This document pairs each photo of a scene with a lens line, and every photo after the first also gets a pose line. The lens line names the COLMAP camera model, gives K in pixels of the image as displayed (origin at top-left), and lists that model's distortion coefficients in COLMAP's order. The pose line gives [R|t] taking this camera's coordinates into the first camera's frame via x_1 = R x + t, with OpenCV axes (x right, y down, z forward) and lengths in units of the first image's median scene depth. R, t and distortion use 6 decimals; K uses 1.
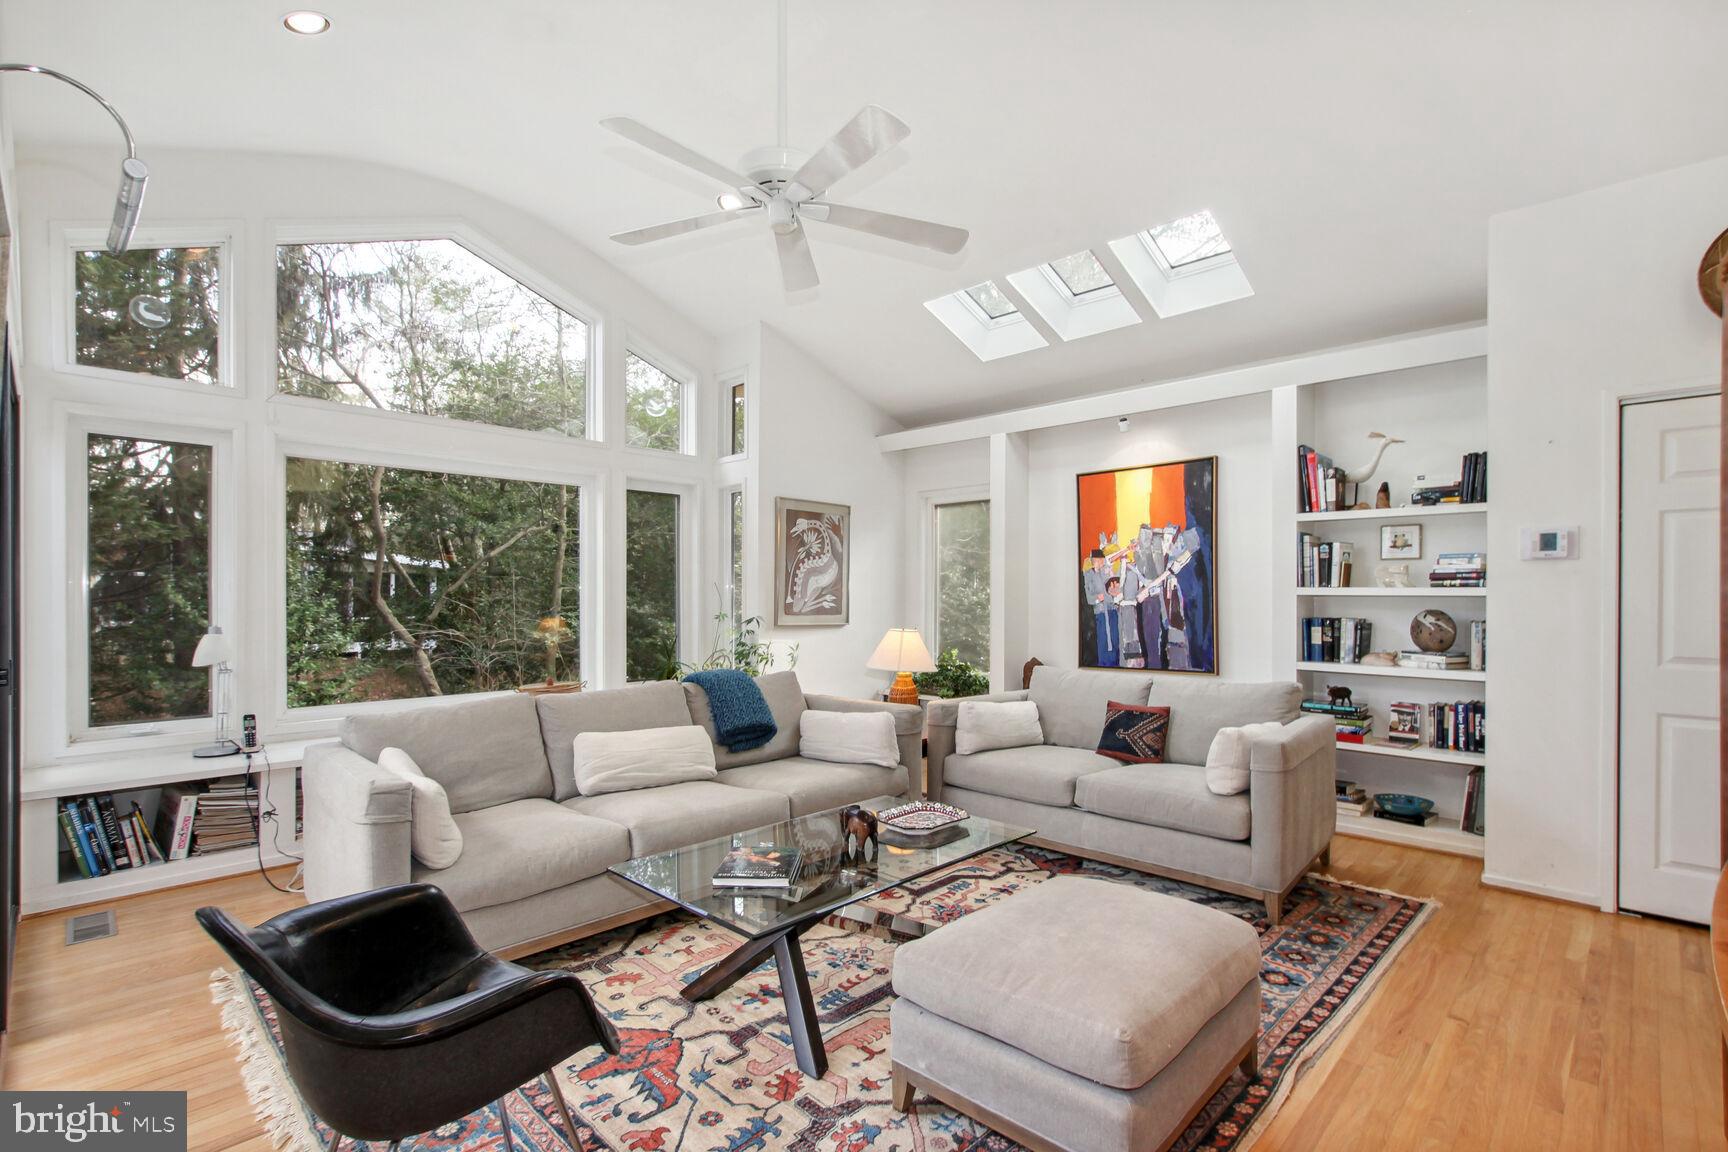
lens RADIAL K [[797.7, 0, 895.3], [0, 797.7, 605.2], [0, 0, 1]] dist [0.002277, 0.000427]
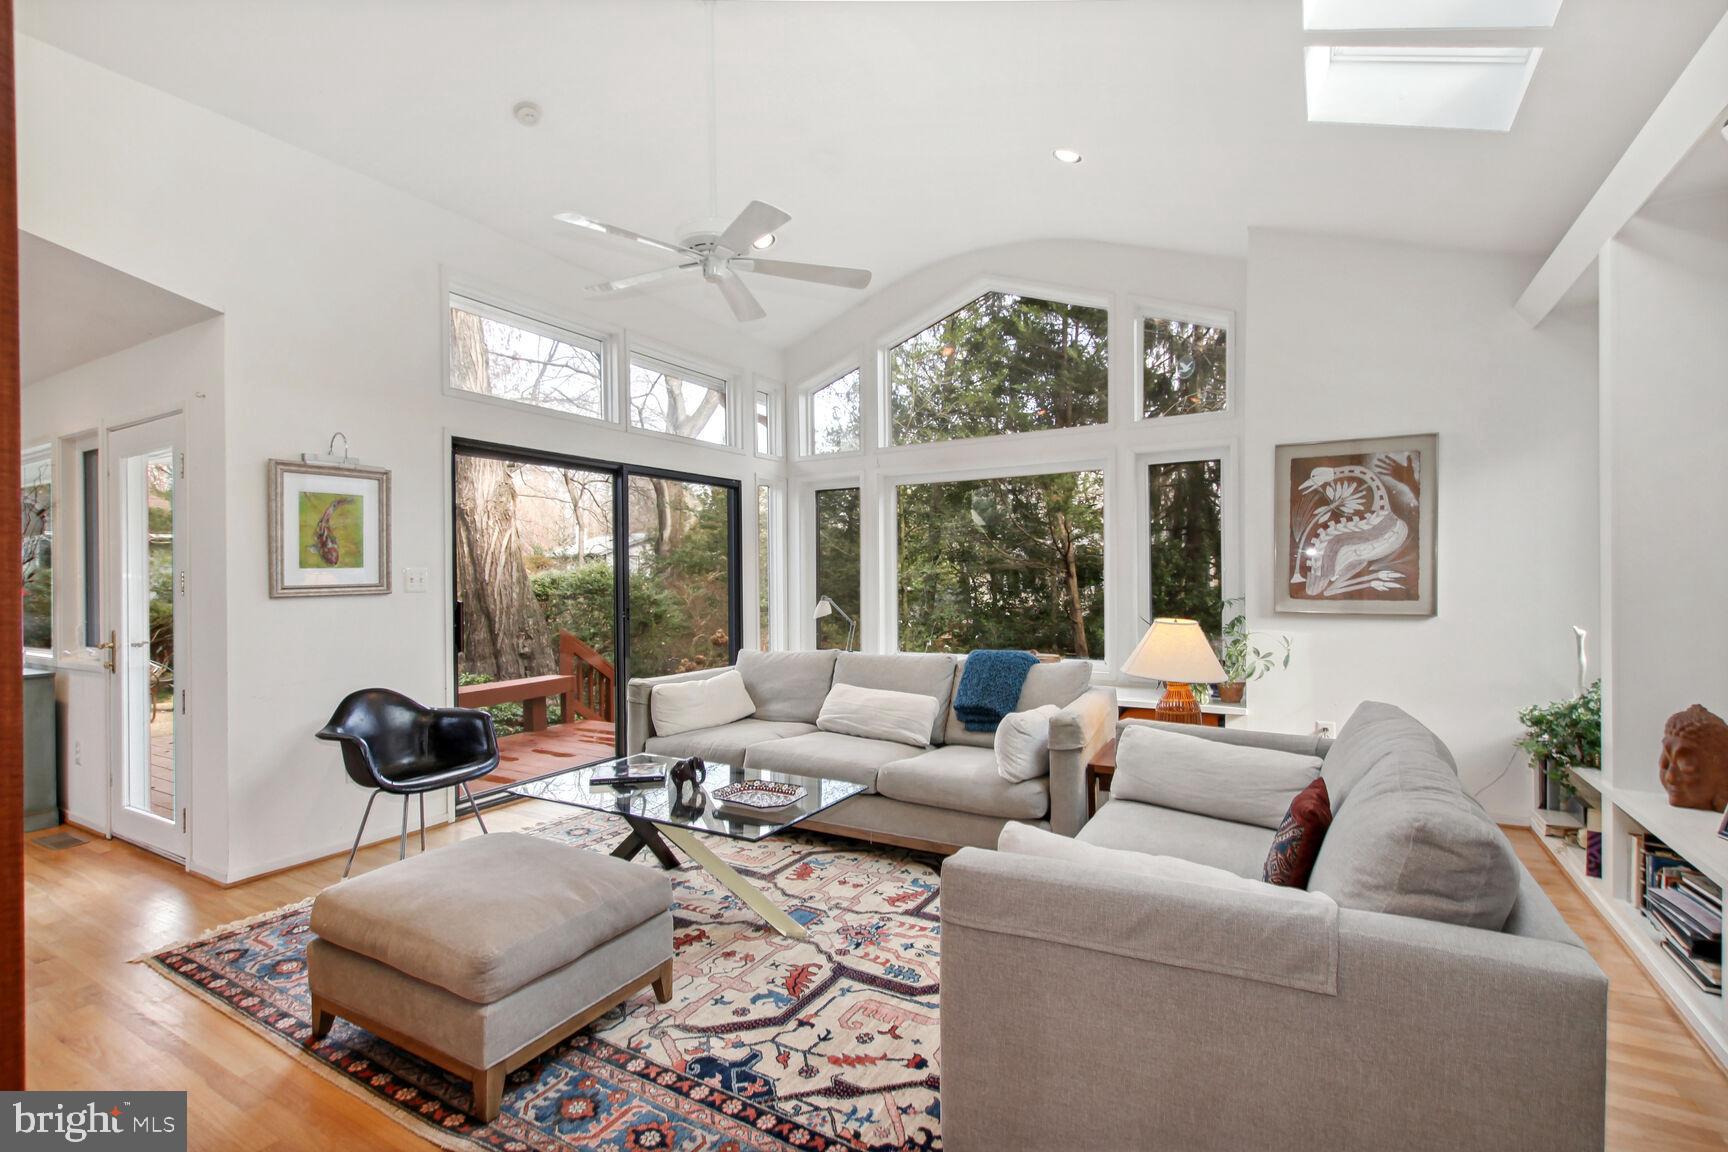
lens RADIAL K [[791.3, 0, 864.0], [0, 791.3, 576.0], [0, 0, 1]] dist [0.001304, 0.000190]
pose [[0.222889, -0.008797, -0.974804, 0.723943], [-0.002901, 0.999949, -0.009687, -0.001132], [0.974839, 0.004987, 0.222852, 0.627103]]
